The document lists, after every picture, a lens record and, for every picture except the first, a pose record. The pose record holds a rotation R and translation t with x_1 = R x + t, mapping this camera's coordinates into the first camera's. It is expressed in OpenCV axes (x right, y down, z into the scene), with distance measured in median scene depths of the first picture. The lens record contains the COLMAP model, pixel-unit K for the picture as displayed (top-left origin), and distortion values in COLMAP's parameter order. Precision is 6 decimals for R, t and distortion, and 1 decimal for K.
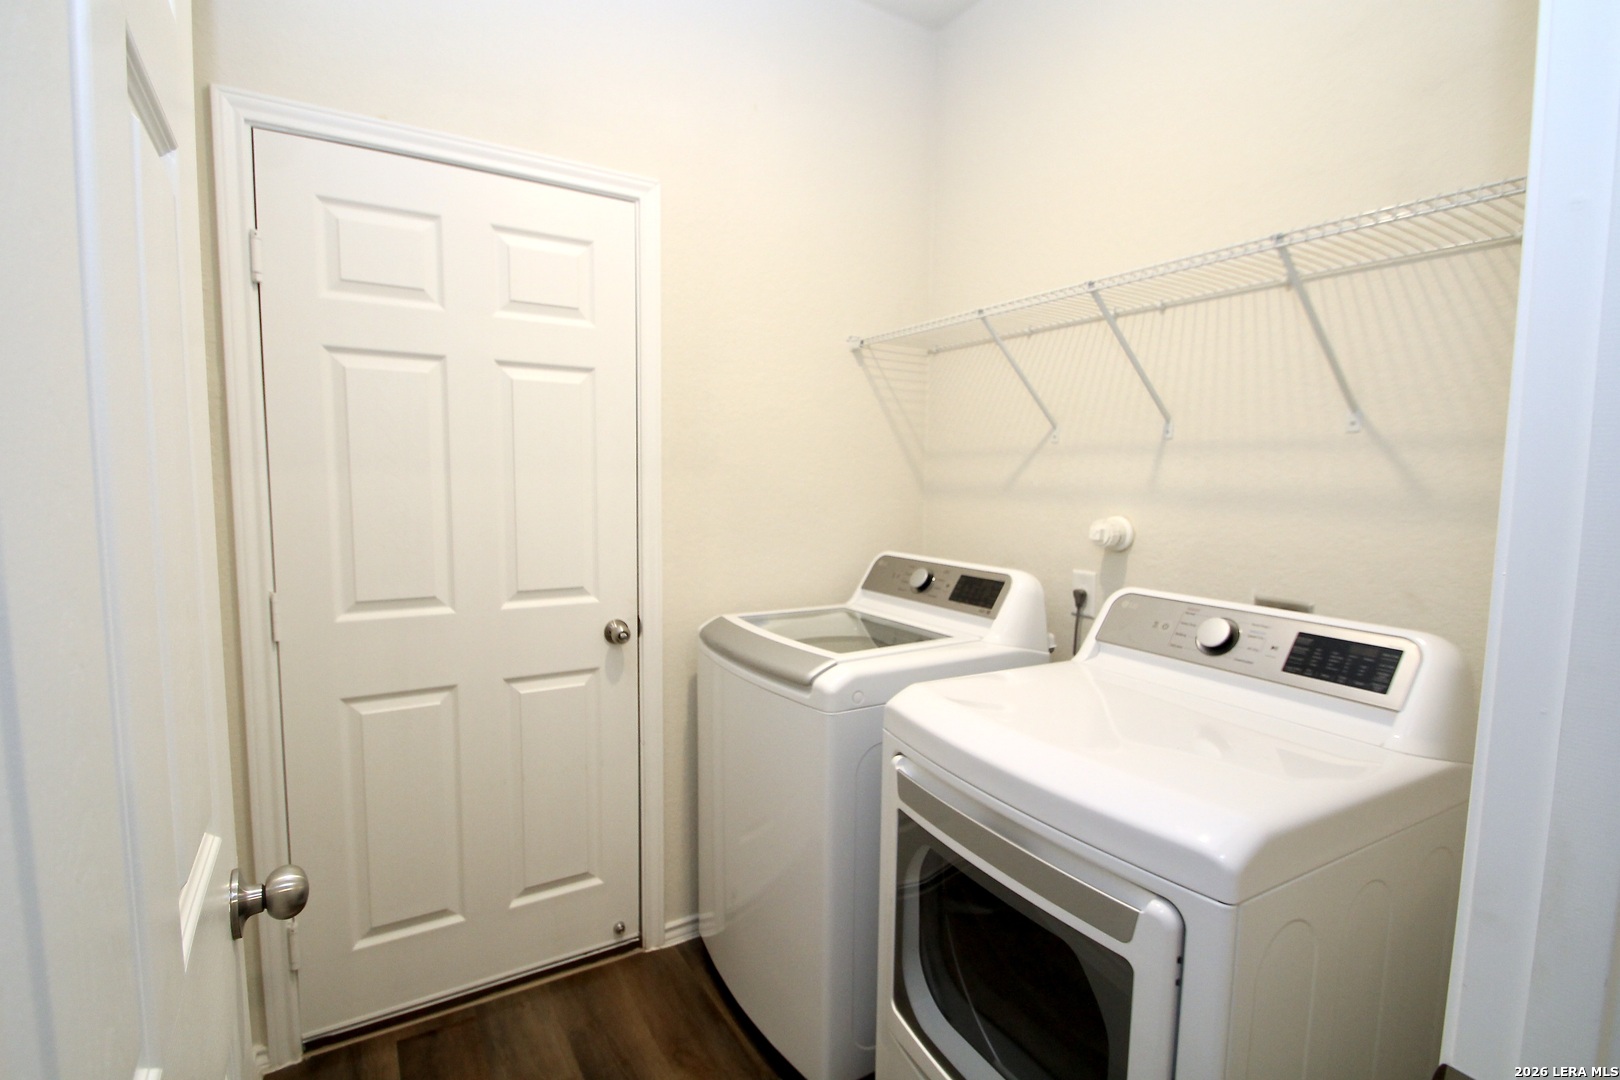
lens RADIAL K [[772.9, 0, 808.6], [0, 772.9, 569.4], [0, 0, 1]] dist [-0.001638, -0.000433]
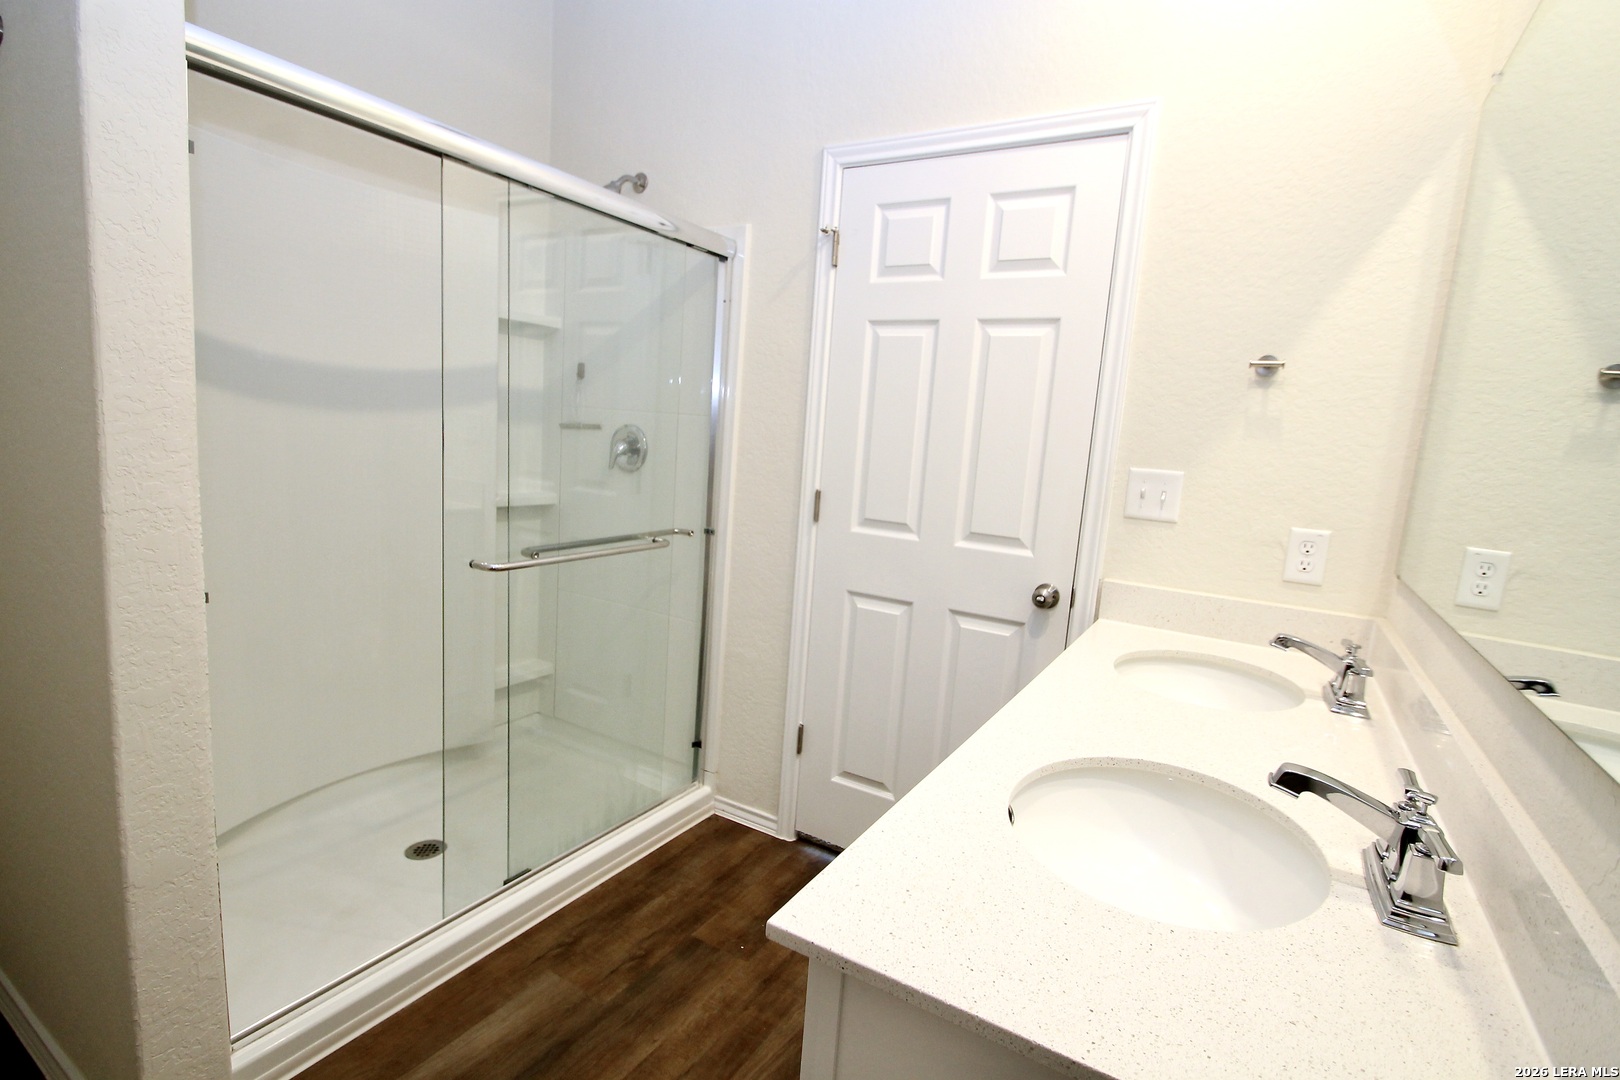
lens RADIAL K [[775.2, 0, 810.0], [0, 775.2, 540.0], [0, 0, 1]] dist [-0.054132, -0.000026]
pose [[0.456404, 0.156700, -0.875865, 0.460464], [-0.154883, 0.983333, 0.095219, -0.029147], [0.876188, 0.092198, 0.473068, 0.291972]]
